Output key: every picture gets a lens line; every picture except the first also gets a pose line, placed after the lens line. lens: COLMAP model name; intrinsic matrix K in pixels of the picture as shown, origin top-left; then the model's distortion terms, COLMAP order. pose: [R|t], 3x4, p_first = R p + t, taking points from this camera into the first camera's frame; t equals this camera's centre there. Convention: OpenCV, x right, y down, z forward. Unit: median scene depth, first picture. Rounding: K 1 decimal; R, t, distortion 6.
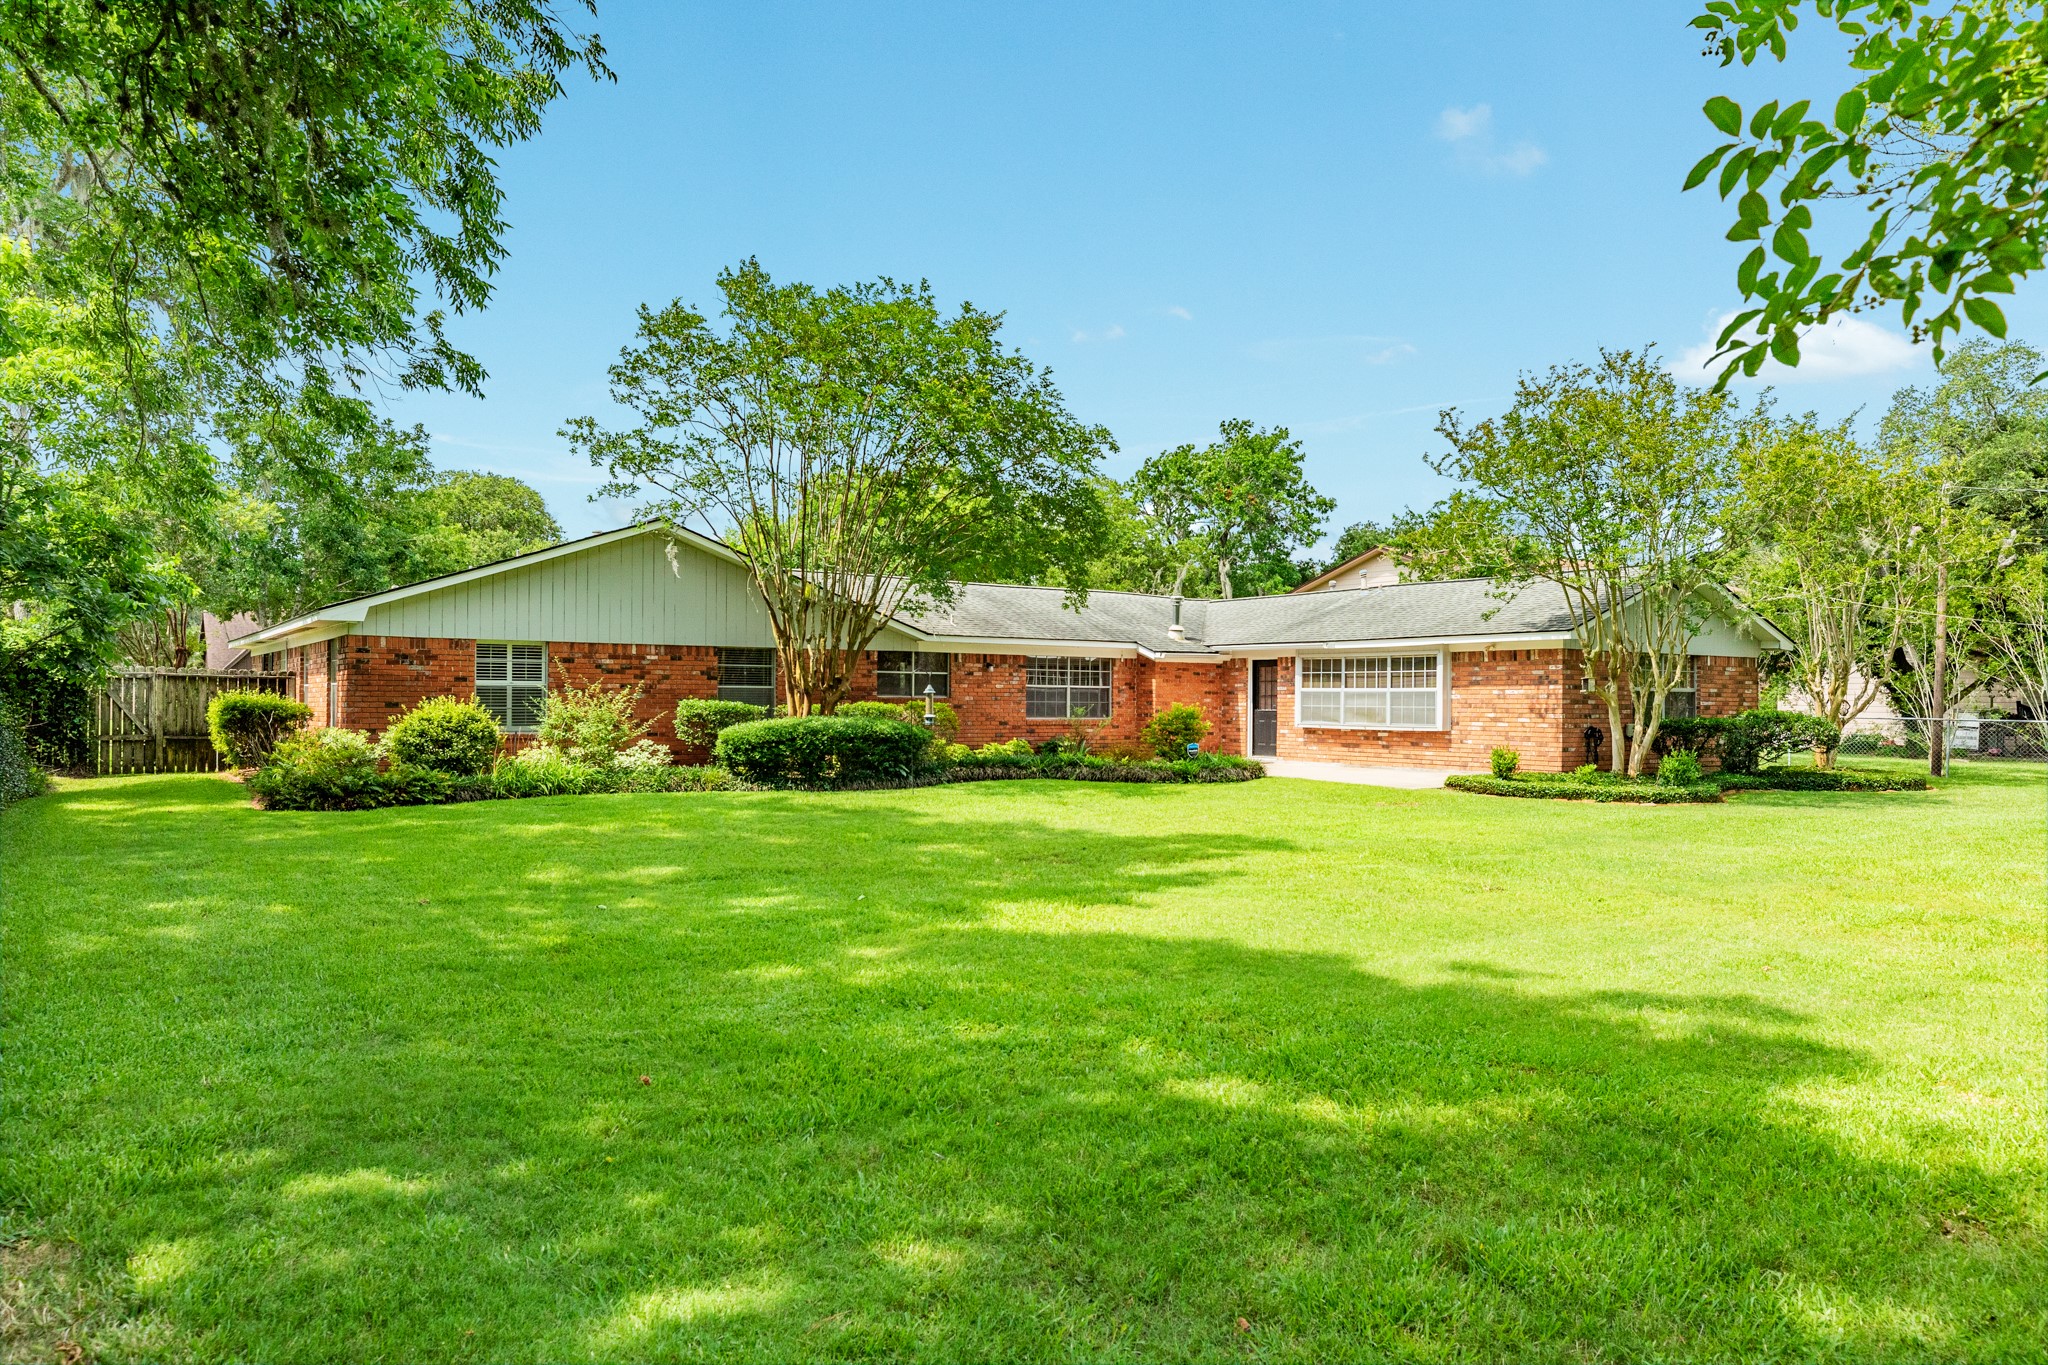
lens RADIAL K [[1222.2, 0, 1024.0], [0, 1222.2, 682.5], [0, 0, 1]] dist [0.003217, 0.000079]
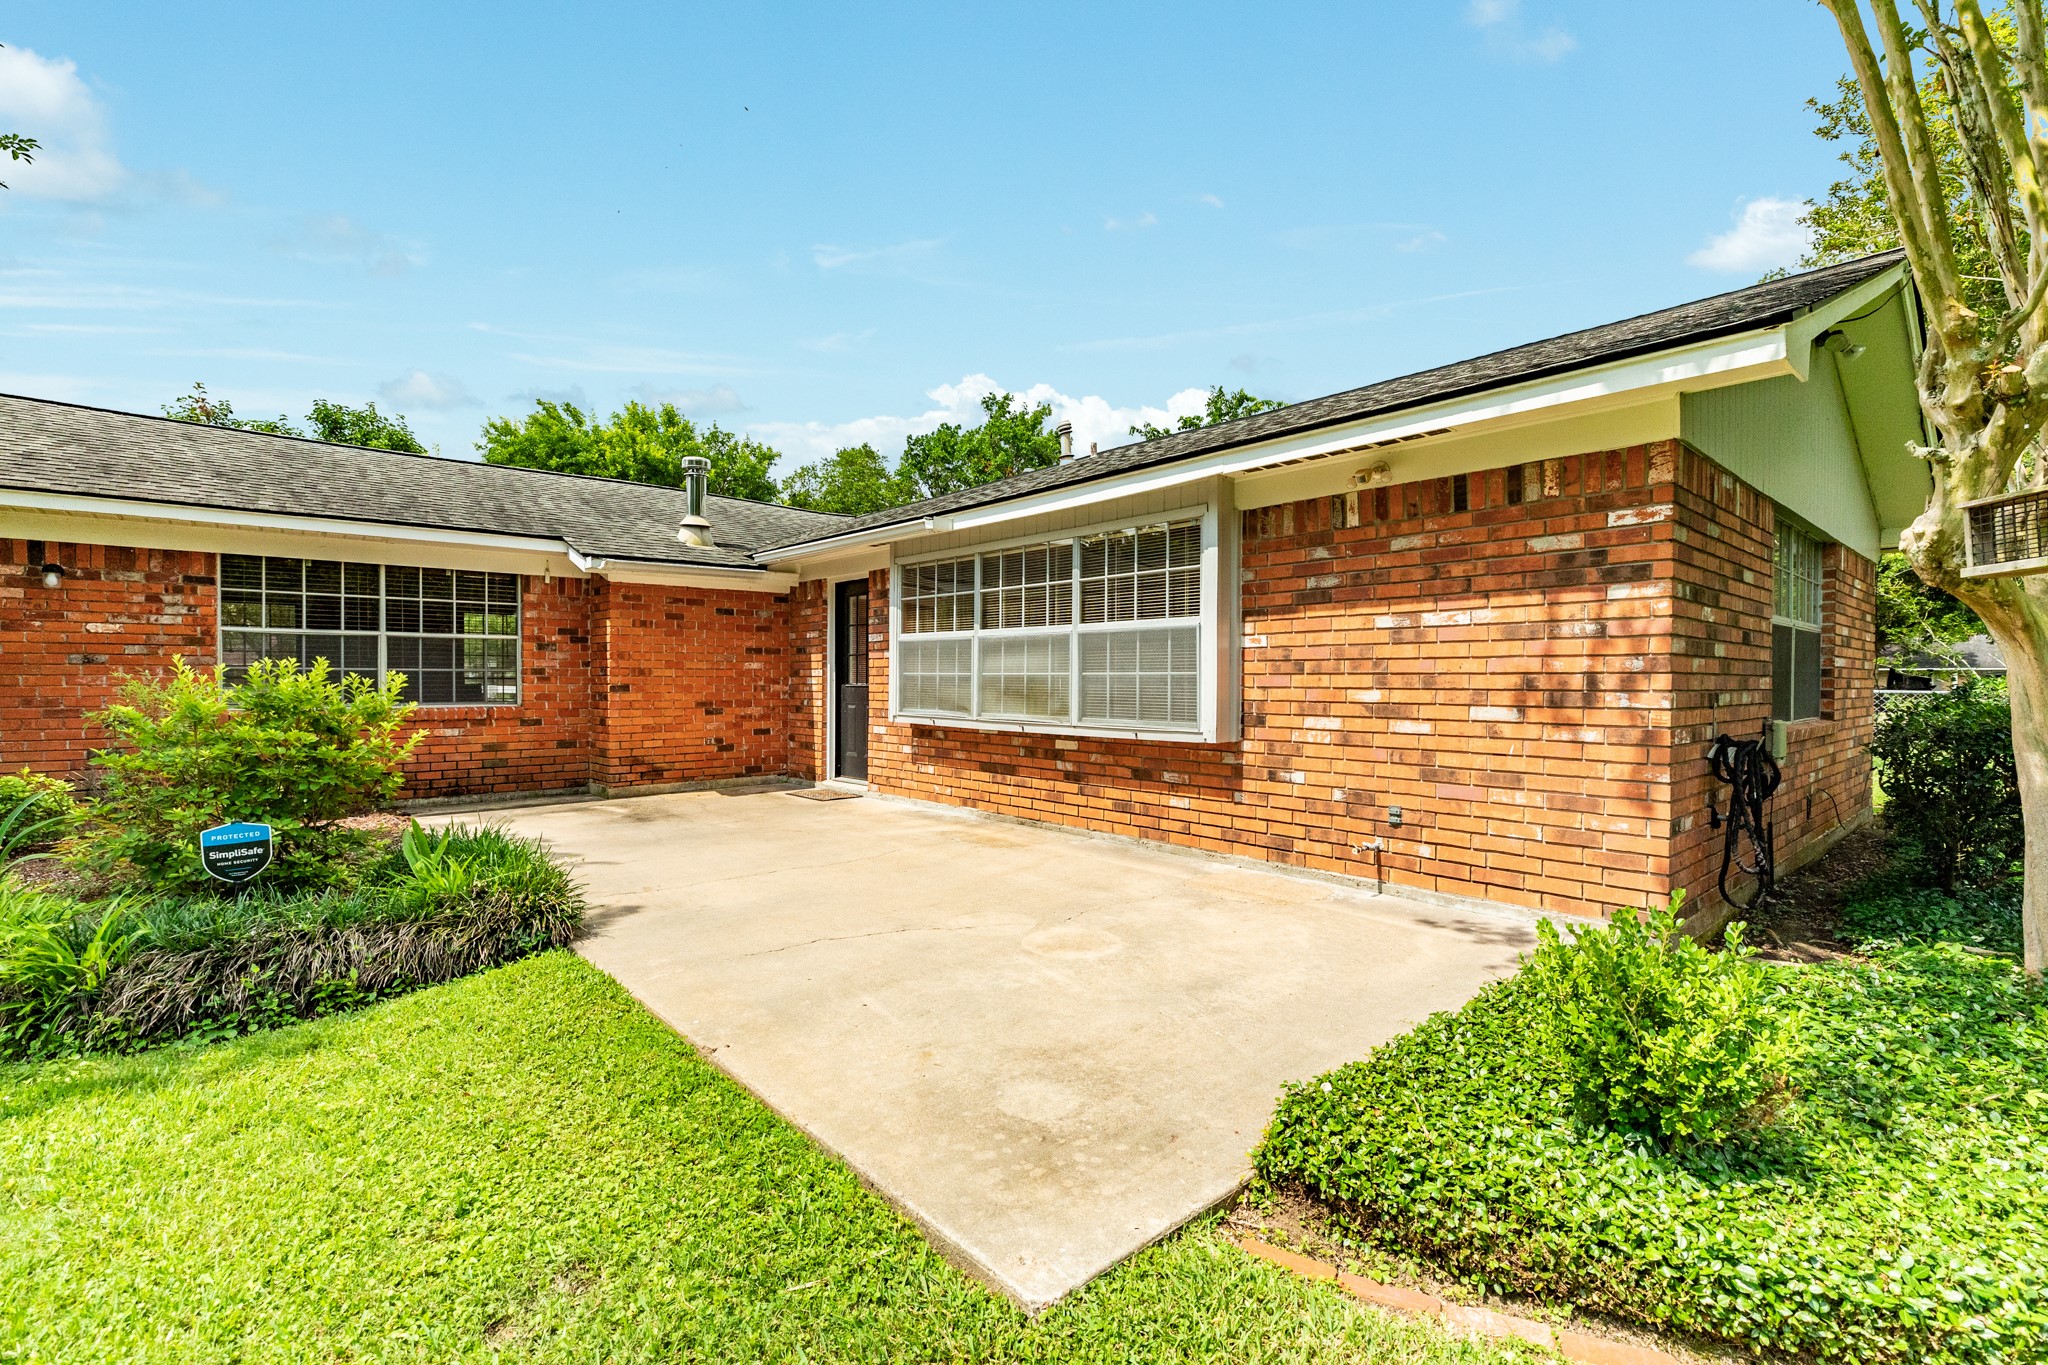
lens RADIAL K [[895.2, 0, 1024.0], [0, 895.2, 682.5], [0, 0, 1]] dist [-0.000316, -0.000072]
pose [[0.989650, -0.005976, 0.143375, 0.235250], [0.003191, 0.999802, 0.019647, 0.016536], [-0.143464, -0.018986, 0.989473, 0.707089]]
